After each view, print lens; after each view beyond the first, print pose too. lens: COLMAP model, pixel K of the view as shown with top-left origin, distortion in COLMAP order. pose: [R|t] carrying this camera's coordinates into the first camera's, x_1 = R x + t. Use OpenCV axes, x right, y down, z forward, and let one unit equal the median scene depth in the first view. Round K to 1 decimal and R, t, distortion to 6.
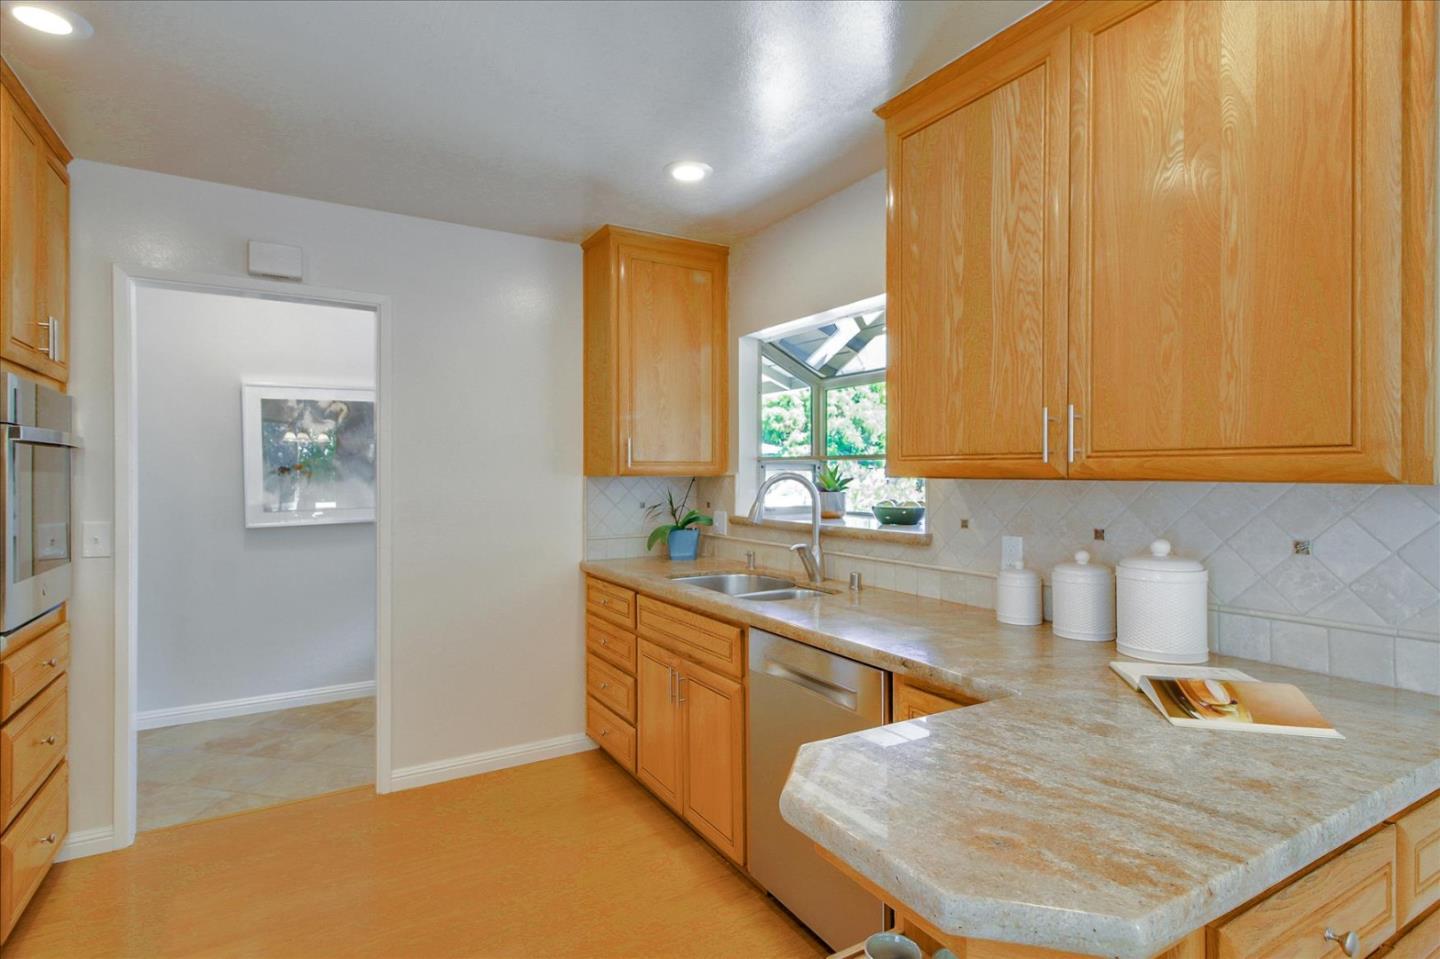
lens RADIAL K [[725.3, 0, 710.2], [0, 725.3, 474.9], [0, 0, 1]] dist [0.012665, -0.004026]
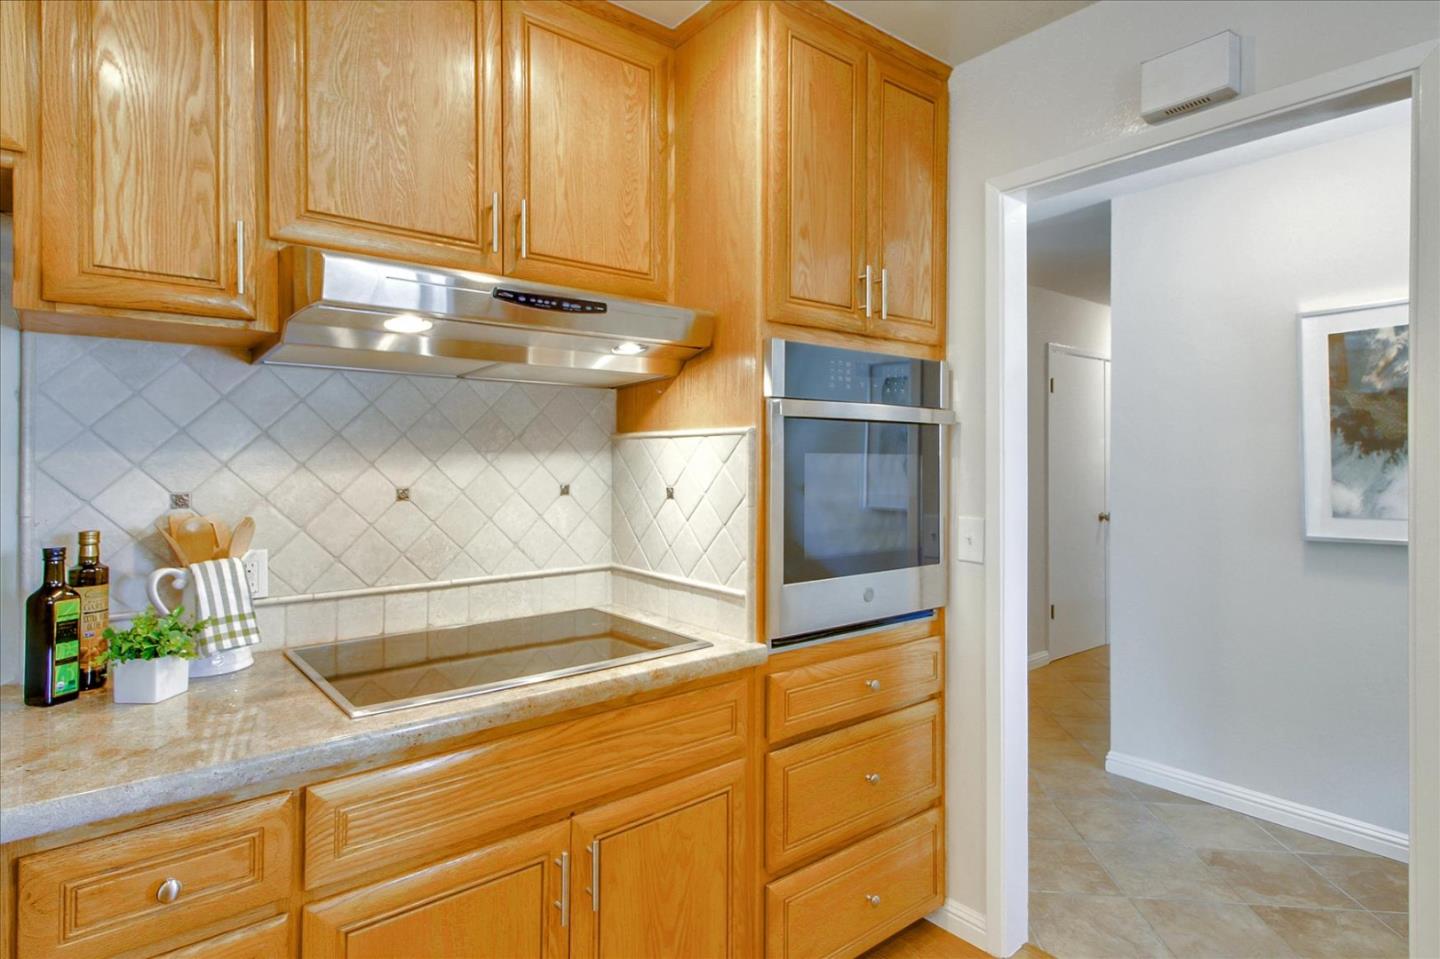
lens RADIAL K [[775.8, 0, 704.9], [0, 775.8, 458.7], [0, 0, 1]] dist [0.024362, -0.001228]
pose [[0.148761, 0.002269, -0.988871, -0.052863], [0.000610, 0.999997, 0.002386, -0.001365], [0.988873, -0.000958, 0.148759, 0.616449]]
